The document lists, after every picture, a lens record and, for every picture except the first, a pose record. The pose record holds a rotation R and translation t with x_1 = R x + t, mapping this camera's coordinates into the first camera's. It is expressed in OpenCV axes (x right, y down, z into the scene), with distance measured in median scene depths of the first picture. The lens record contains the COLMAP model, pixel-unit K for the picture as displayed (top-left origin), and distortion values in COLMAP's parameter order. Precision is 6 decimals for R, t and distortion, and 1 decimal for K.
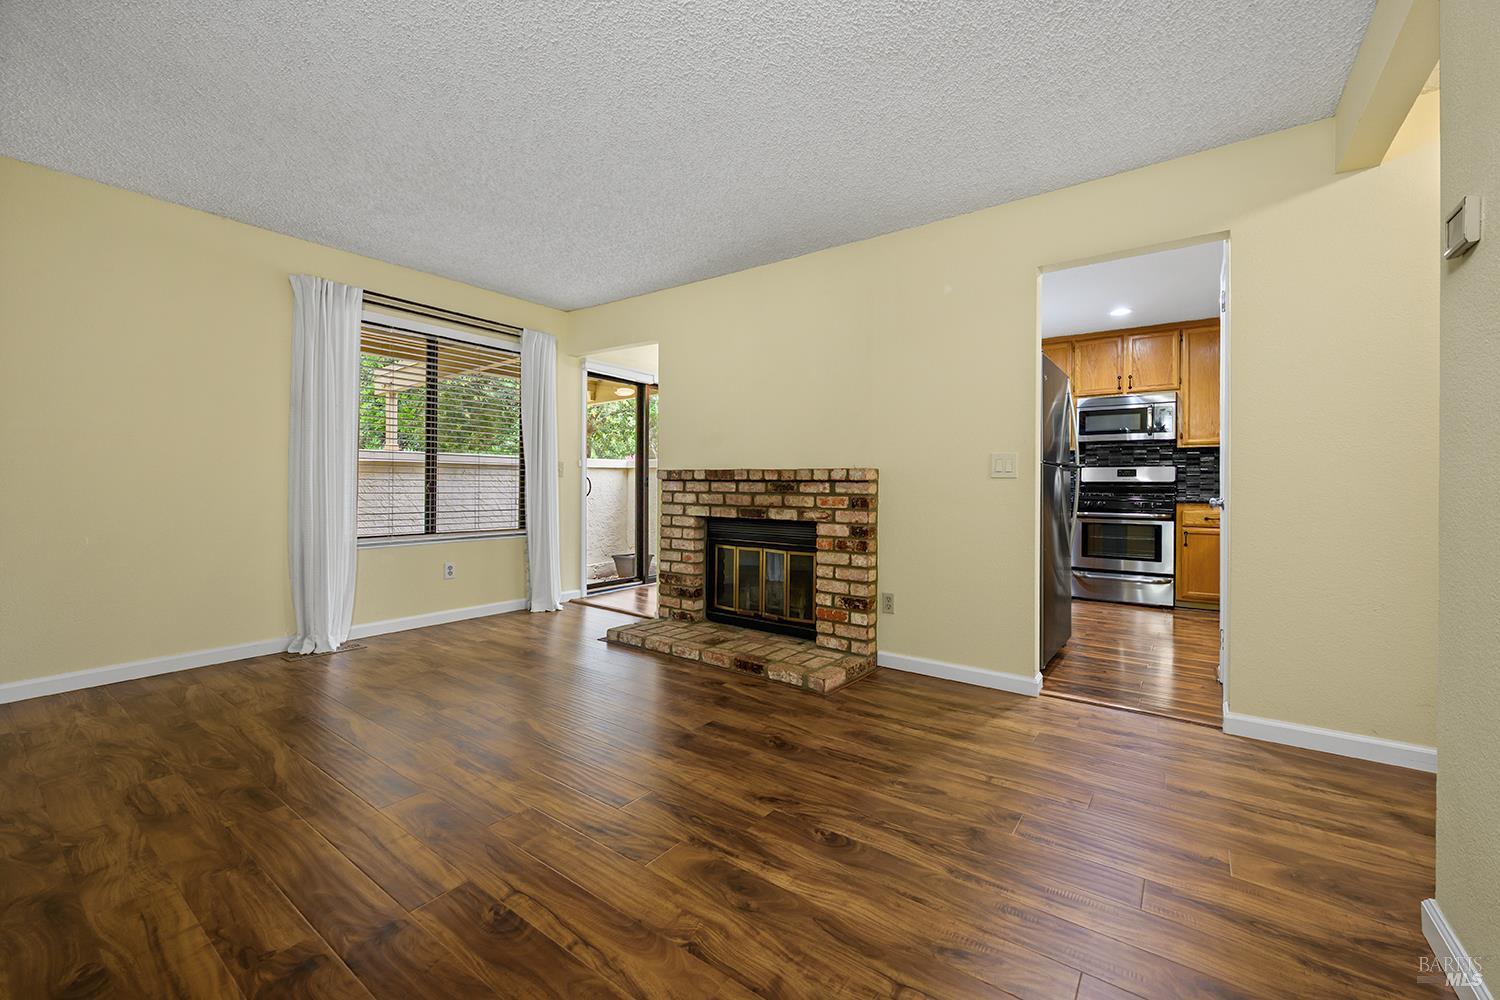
lens RADIAL K [[609.1, 0, 747.6], [0, 609.1, 487.2], [0, 0, 1]] dist [-0.006180, 0.000487]
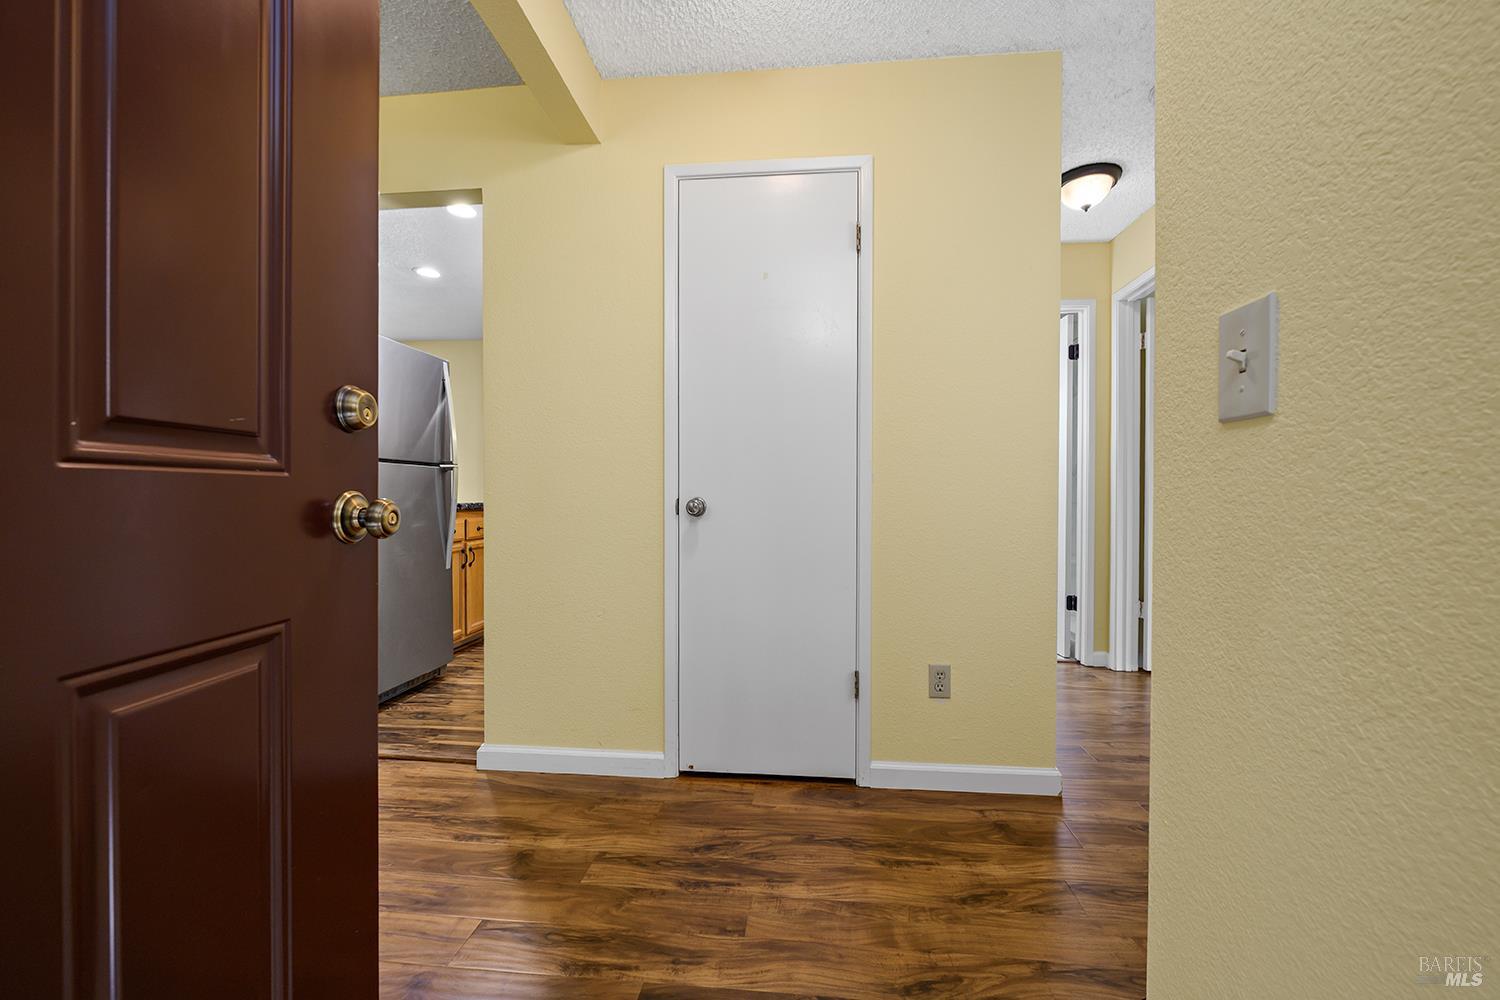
lens RADIAL K [[618.5, 0, 751.2], [0, 618.5, 503.1], [0, 0, 1]] dist [-0.002308, 0.000006]
pose [[0.861289, -0.009009, 0.508035, 0.695595], [0.000726, 0.999864, 0.016501, 0.008456], [-0.508114, -0.013843, 0.861179, 0.040867]]
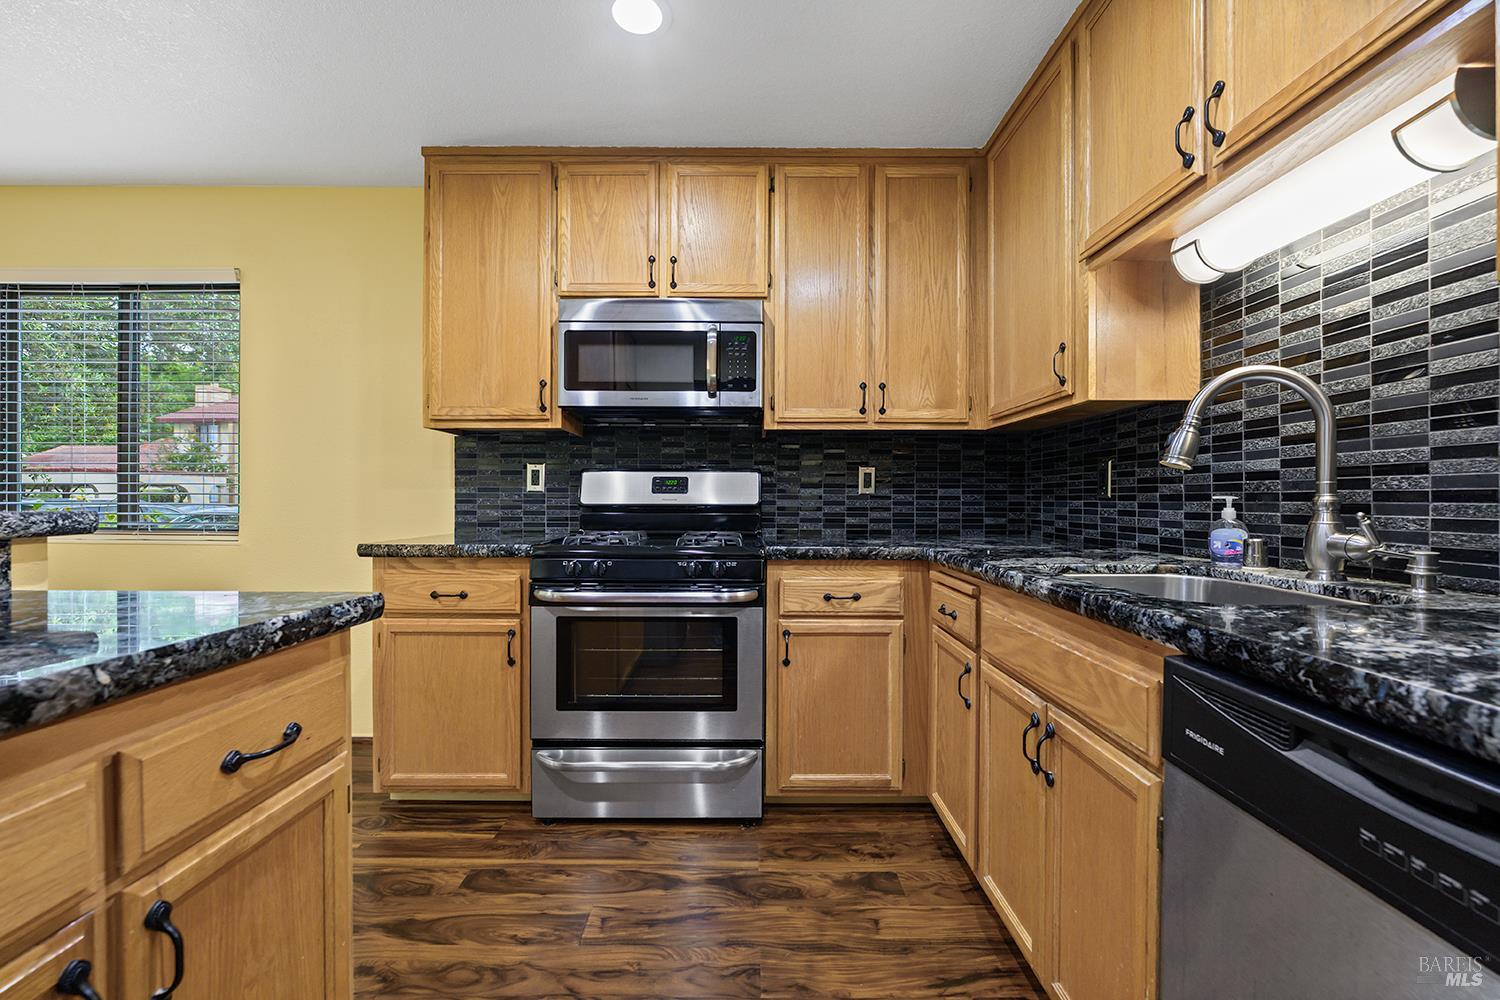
lens RADIAL K [[599.8, 0, 750.0], [0, 599.8, 500.0], [0, 0, 1]] dist [-0.000713, 0.000004]
pose [[0.807633, -0.004911, 0.589665, 0.932137], [0.004530, 0.999987, 0.002125, -0.029814], [-0.589668, 0.000955, 0.807645, 1.381162]]
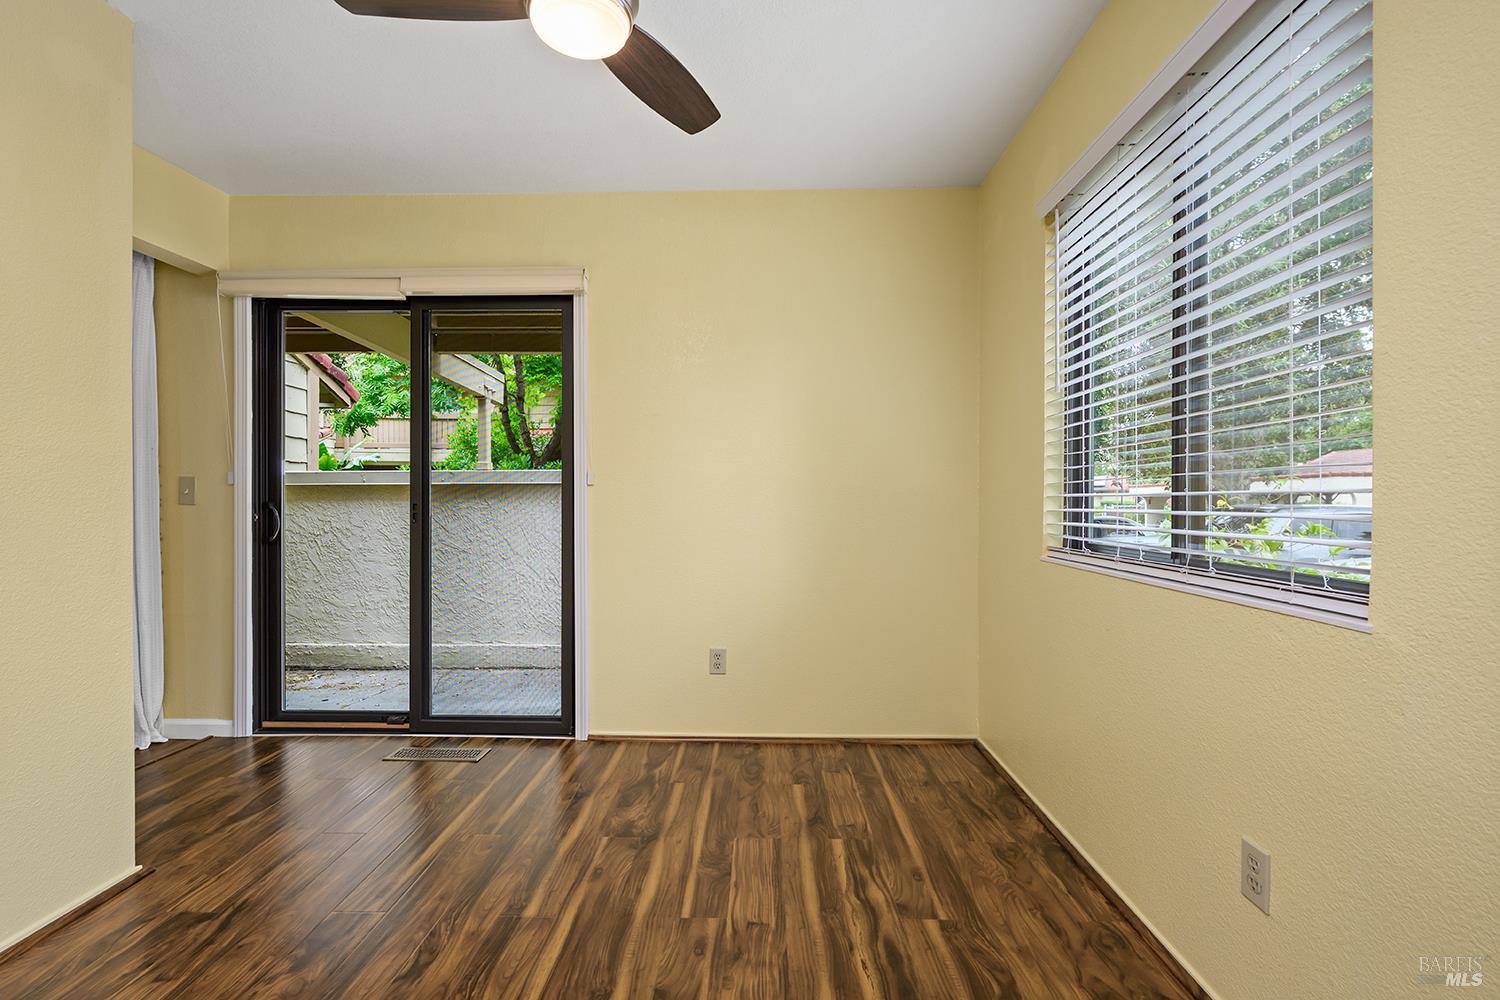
lens RADIAL K [[659.5, 0, 749.7], [0, 659.5, 504.4], [0, 0, 1]] dist [-0.002823, -0.000304]
pose [[0.576172, -0.003537, -0.817321, 0.944472], [0.000088, 0.999991, -0.004265, -0.032618], [0.817328, 0.002386, 0.576167, 2.220670]]
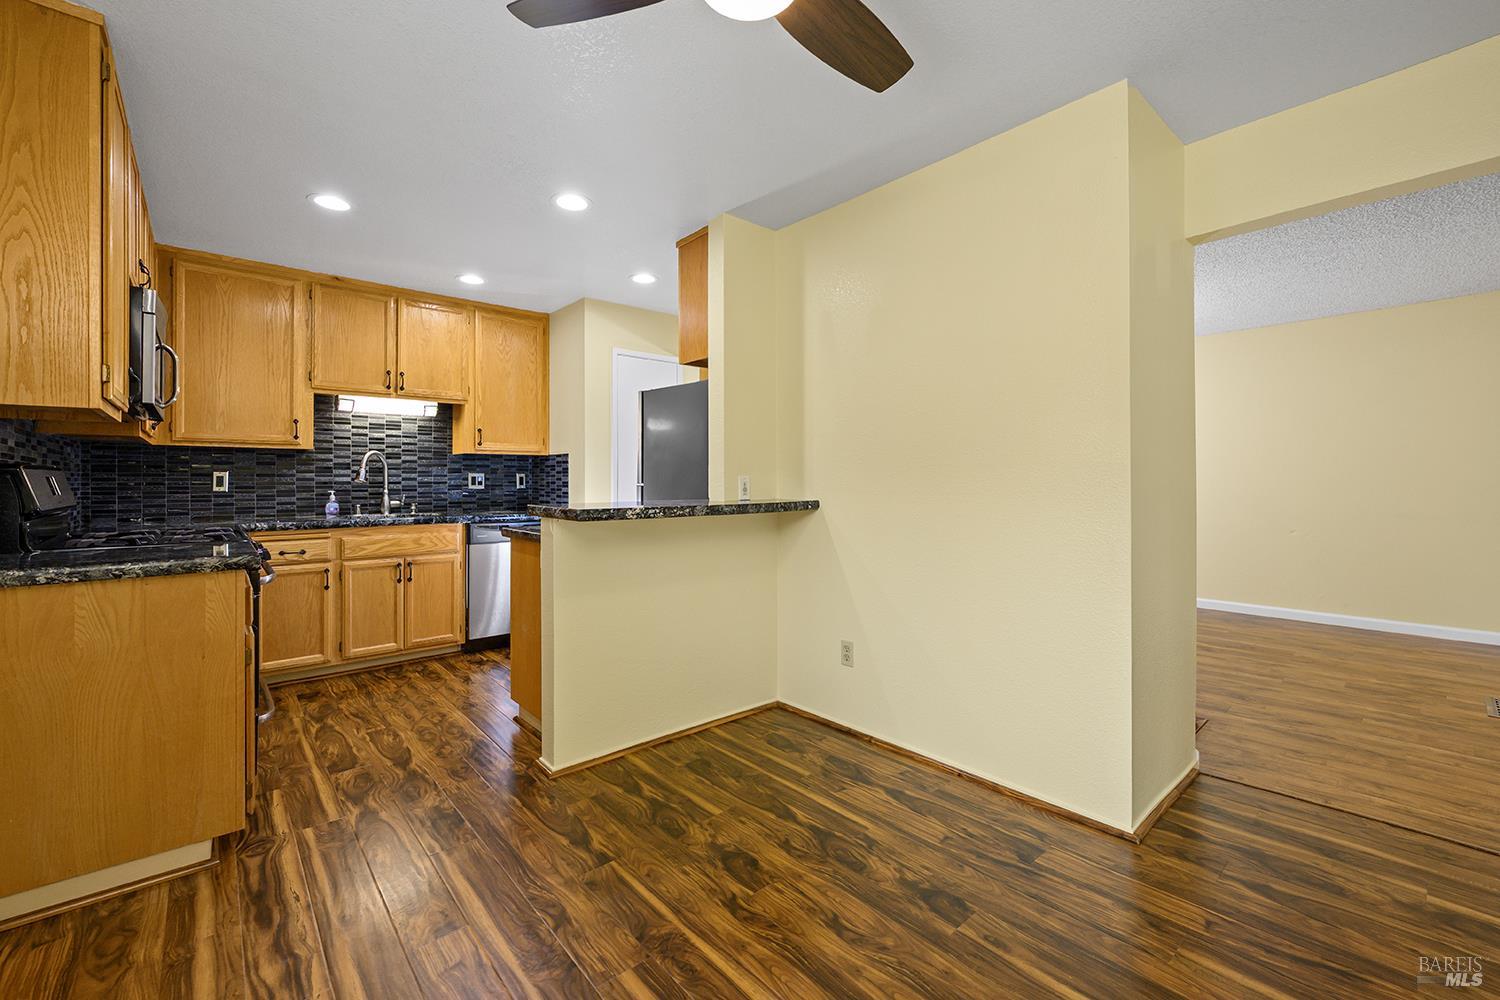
lens RADIAL K [[624.4, 0, 755.3], [0, 624.4, 476.3], [0, 0, 1]] dist [-0.001822, -0.000203]
pose [[-0.976605, -0.002658, 0.215026, 0.208966], [-0.003022, 0.999994, -0.001368, -0.069594], [-0.215021, -0.001986, -0.976607, 2.974536]]
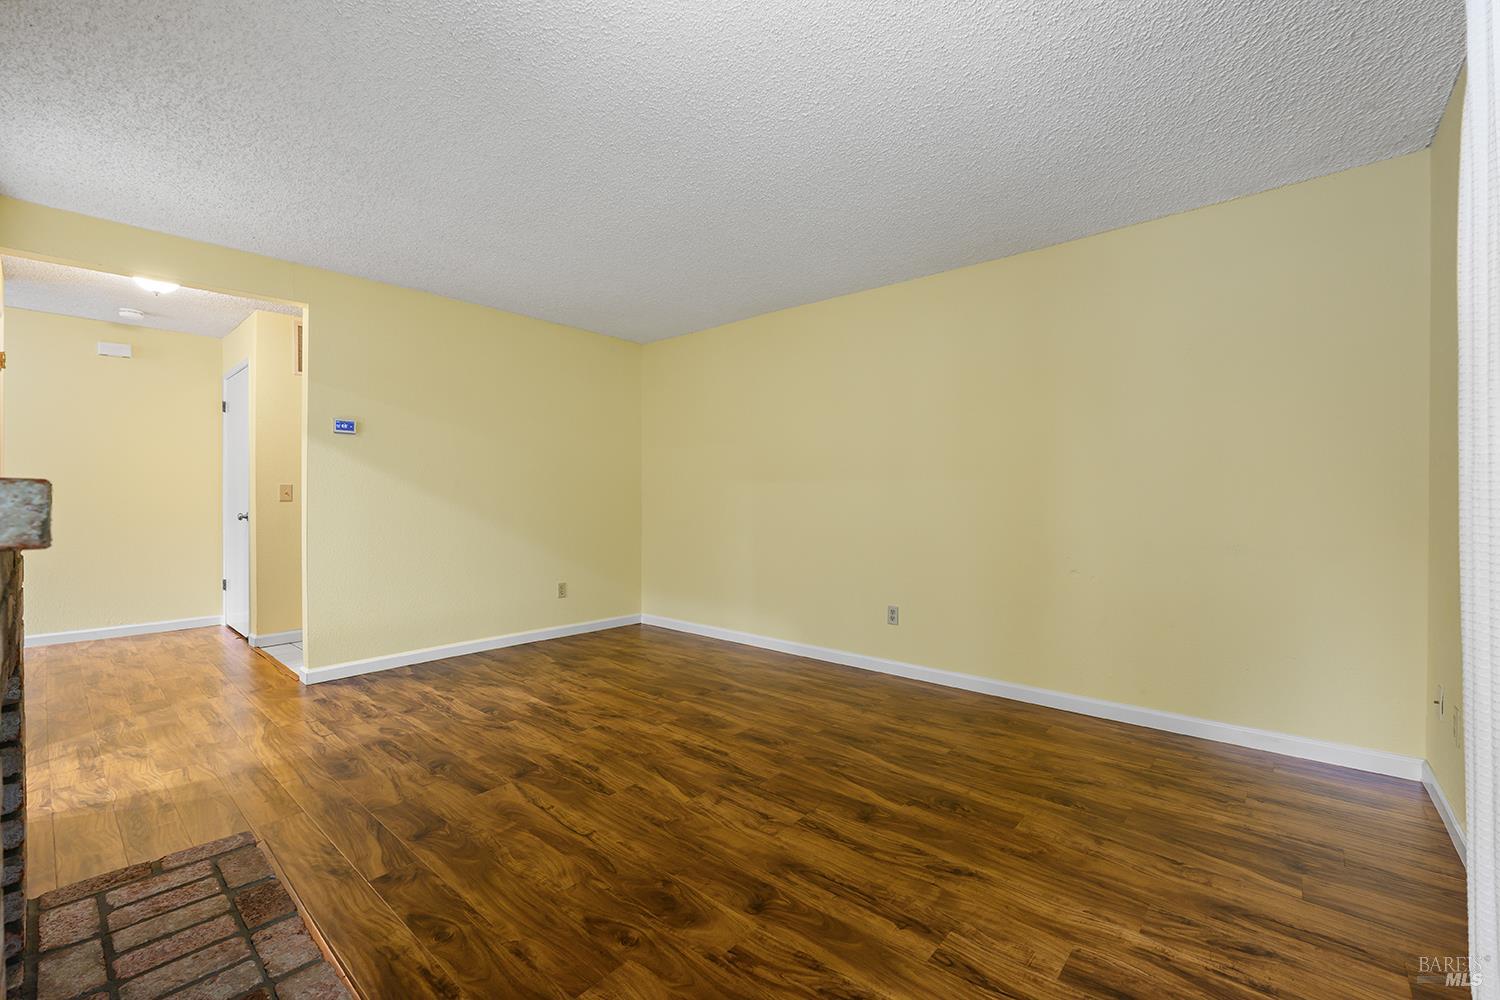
lens RADIAL K [[625.5, 0, 732.3], [0, 625.5, 498.7], [0, 0, 1]] dist [-0.004907, -0.000334]
pose [[-0.994825, -0.007173, 0.101353, -0.532495], [-0.007017, 0.999974, 0.001895, -0.042976], [-0.101364, 0.001174, -0.994849, 1.938059]]
